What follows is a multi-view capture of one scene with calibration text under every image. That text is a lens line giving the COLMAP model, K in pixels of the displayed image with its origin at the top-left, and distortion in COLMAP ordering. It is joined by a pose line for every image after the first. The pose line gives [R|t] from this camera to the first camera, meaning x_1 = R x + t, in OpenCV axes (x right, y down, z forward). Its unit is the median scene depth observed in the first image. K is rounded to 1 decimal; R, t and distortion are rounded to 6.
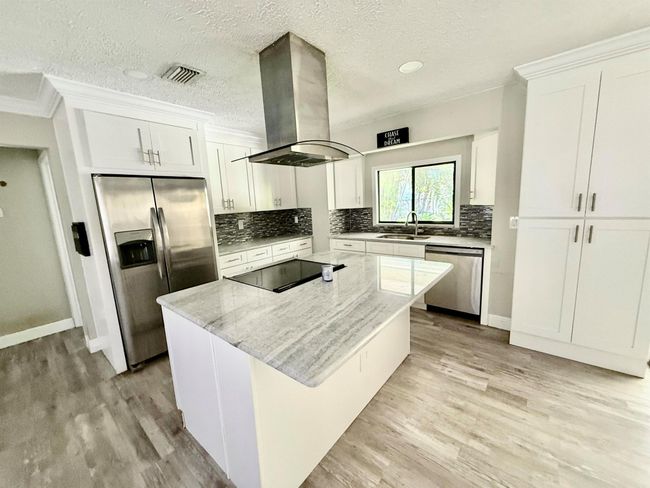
lens RADIAL K [[259.1, 0, 323.1], [0, 259.1, 244.6], [0, 0, 1]] dist [0.000163, -0.000282]
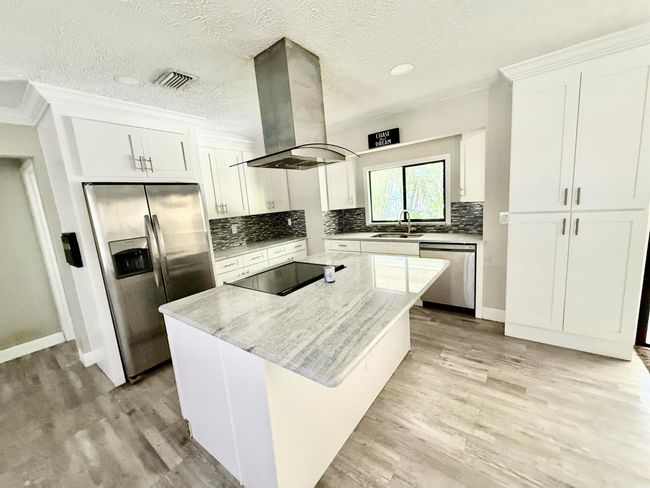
lens RADIAL K [[259.1, 0, 323.0], [0, 259.1, 244.3], [0, 0, 1]] dist [0.000163, -0.000282]
pose [[0.998501, -0.037663, 0.039718, -0.035596], [0.037847, 0.999276, -0.003888, -0.003301], [-0.039543, 0.005385, 0.999203, -0.006857]]
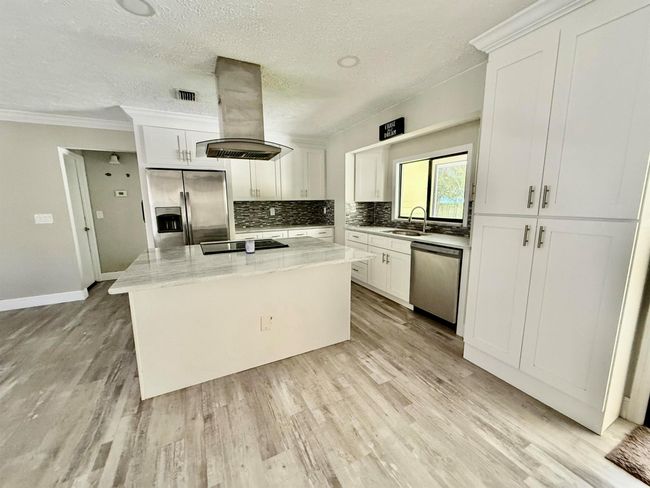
lens RADIAL K [[259.1, 0, 324.3], [0, 259.1, 244.3], [0, 0, 1]] dist [0.000163, -0.000282]
pose [[0.918336, 0.103190, -0.382113, 0.650188], [-0.098612, 0.994624, 0.031605, 0.020599], [0.383320, 0.008657, 0.923575, 0.002449]]
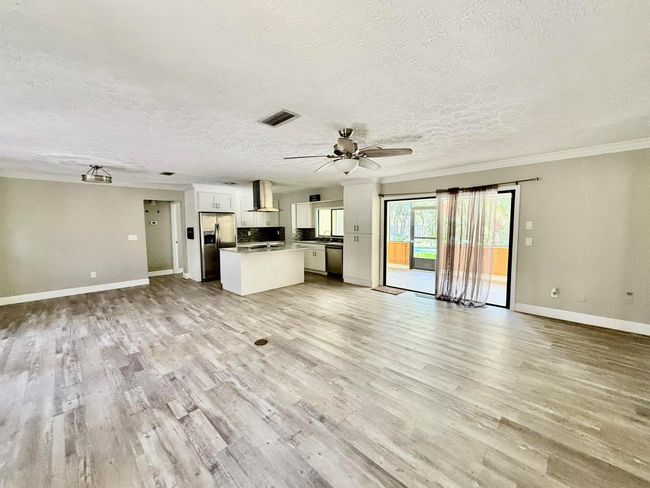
lens RADIAL K [[259.1, 0, 325.1], [0, 259.1, 244.9], [0, 0, 1]] dist [0.000163, -0.000282]
pose [[0.996023, 0.049924, -0.073795, 0.788458], [-0.055782, 0.995267, -0.079570, 0.259776], [0.069473, 0.083370, 0.994094, -1.796279]]
